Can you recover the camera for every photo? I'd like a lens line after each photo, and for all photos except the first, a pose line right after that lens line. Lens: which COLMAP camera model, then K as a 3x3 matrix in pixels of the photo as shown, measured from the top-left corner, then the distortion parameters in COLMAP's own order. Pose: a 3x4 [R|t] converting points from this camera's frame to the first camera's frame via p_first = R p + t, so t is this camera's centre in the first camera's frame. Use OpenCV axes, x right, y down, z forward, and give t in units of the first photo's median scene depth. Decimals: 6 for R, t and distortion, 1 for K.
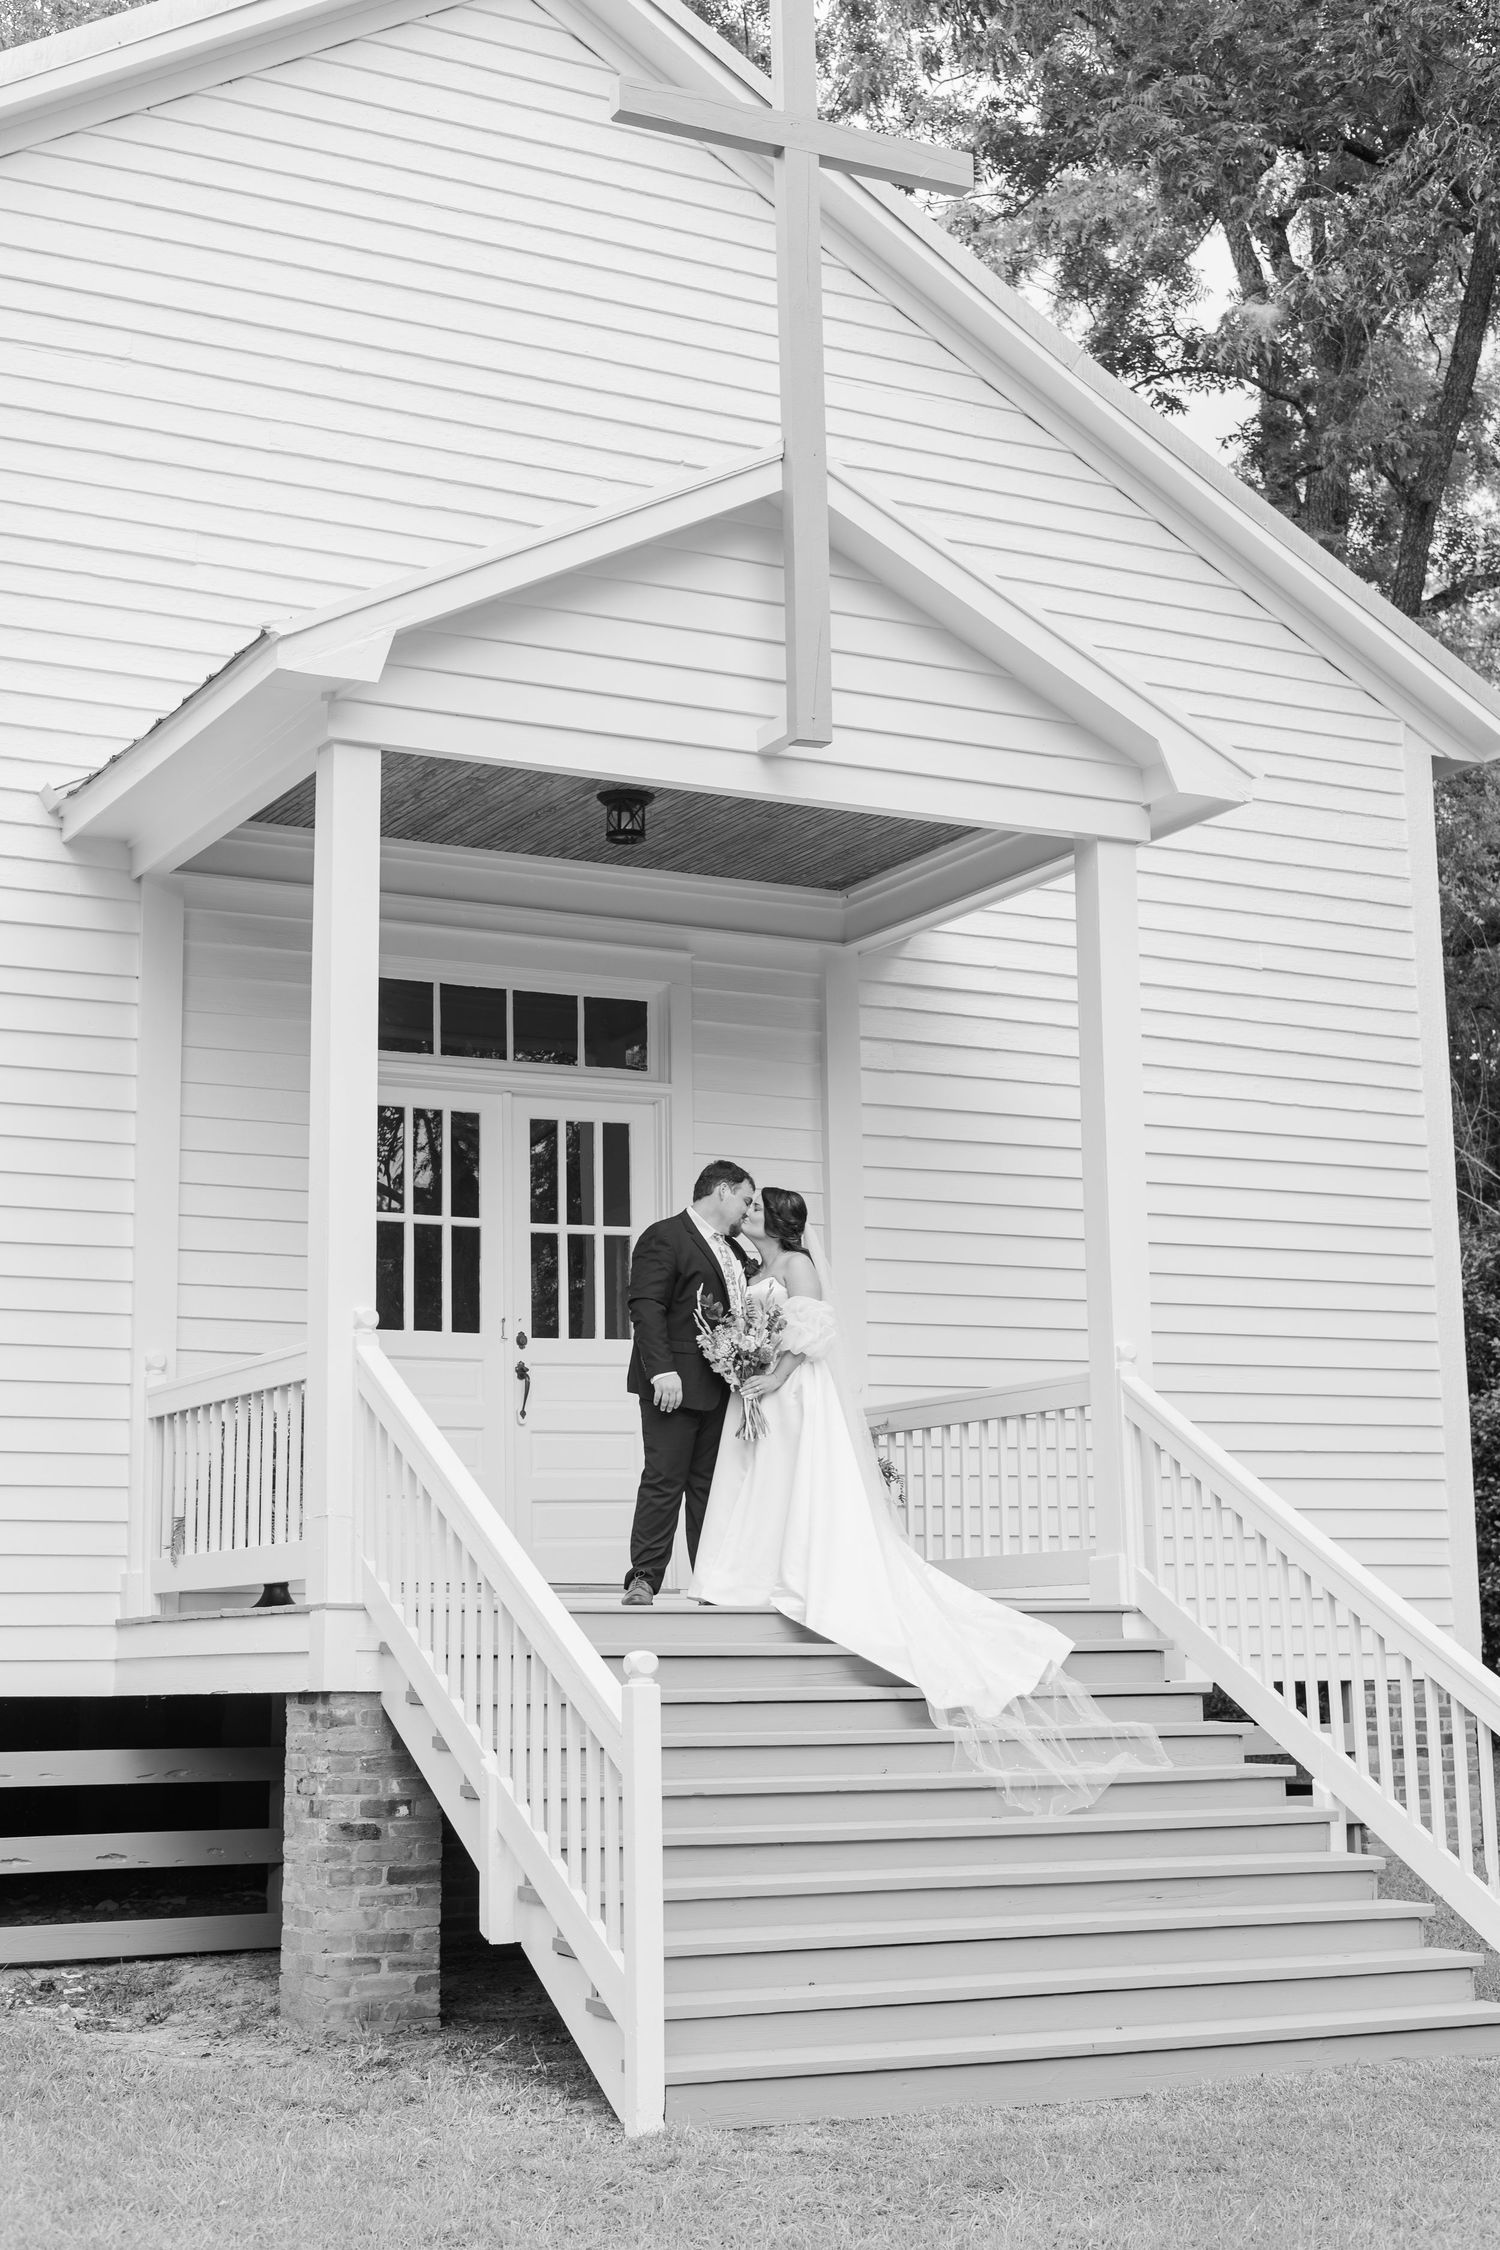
lens RADIAL K [[3314.8, 0, 750.0], [0, 3314.8, 1125.0], [0, 0, 1]] dist [-0.006123, 0.034520]
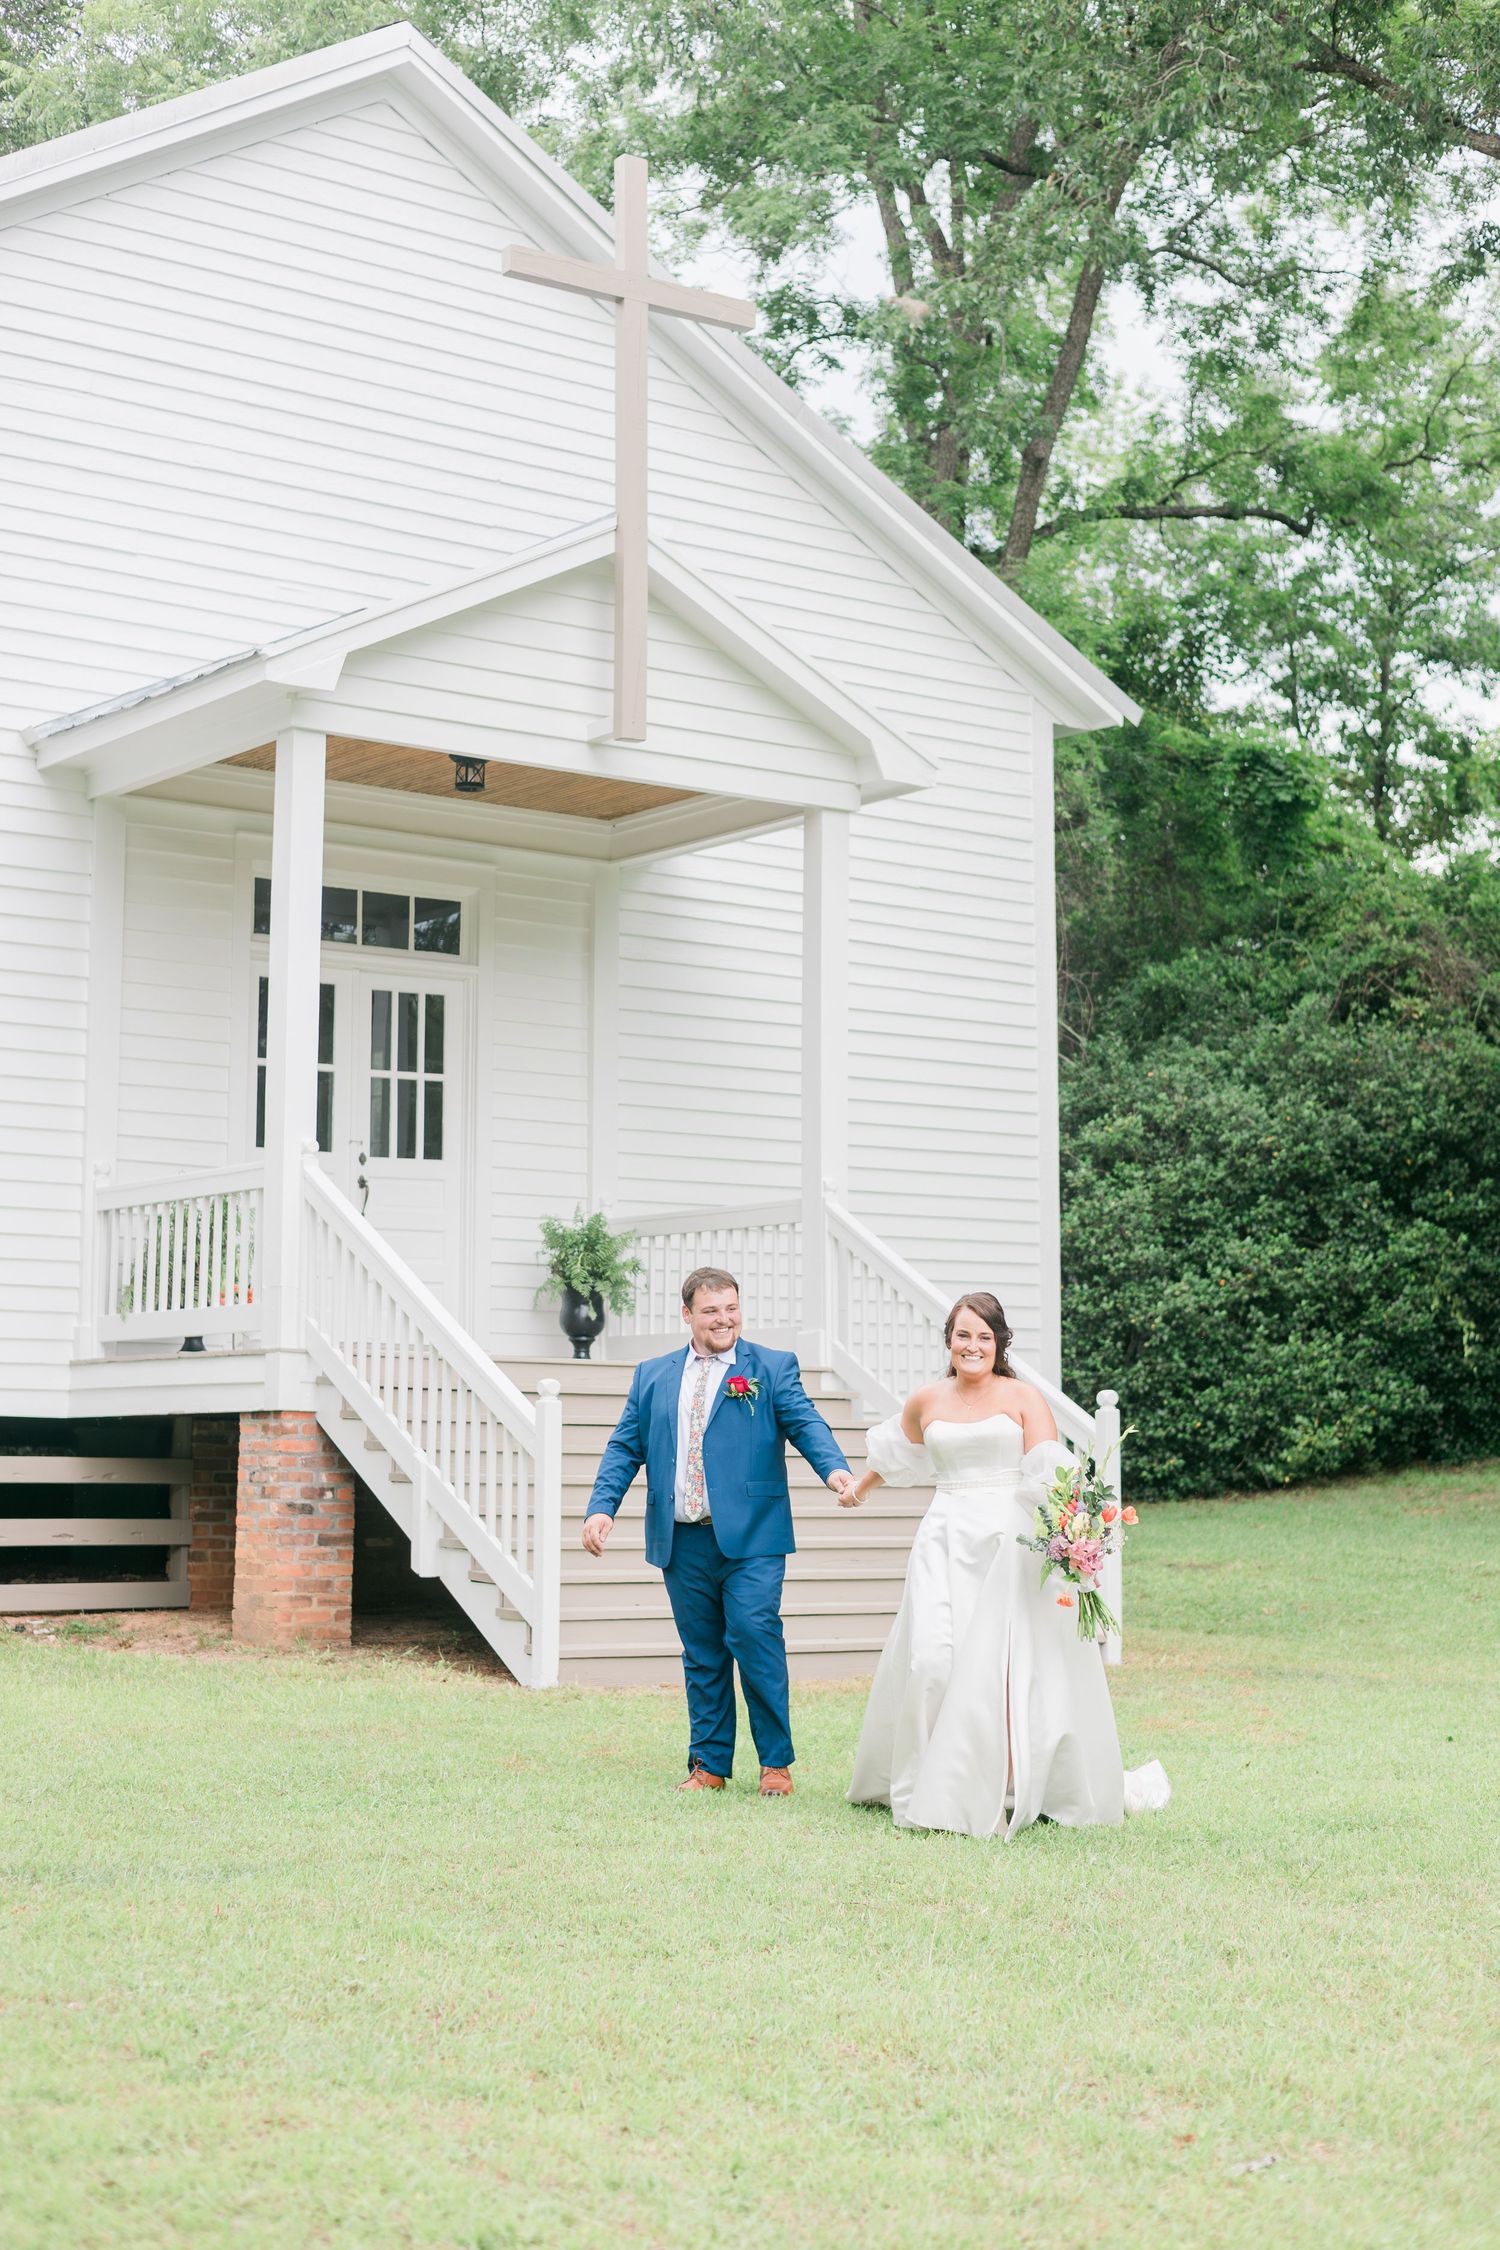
lens RADIAL K [[3220.9, 0, 750.0], [0, 3220.9, 1125.0], [0, 0, 1]] dist [-0.029563, 0.021714]
pose [[0.990873, 0.033456, 0.130583, -0.094368], [-0.041188, 0.997526, 0.056964, -0.030977], [-0.128354, -0.061823, 0.989800, -0.317598]]
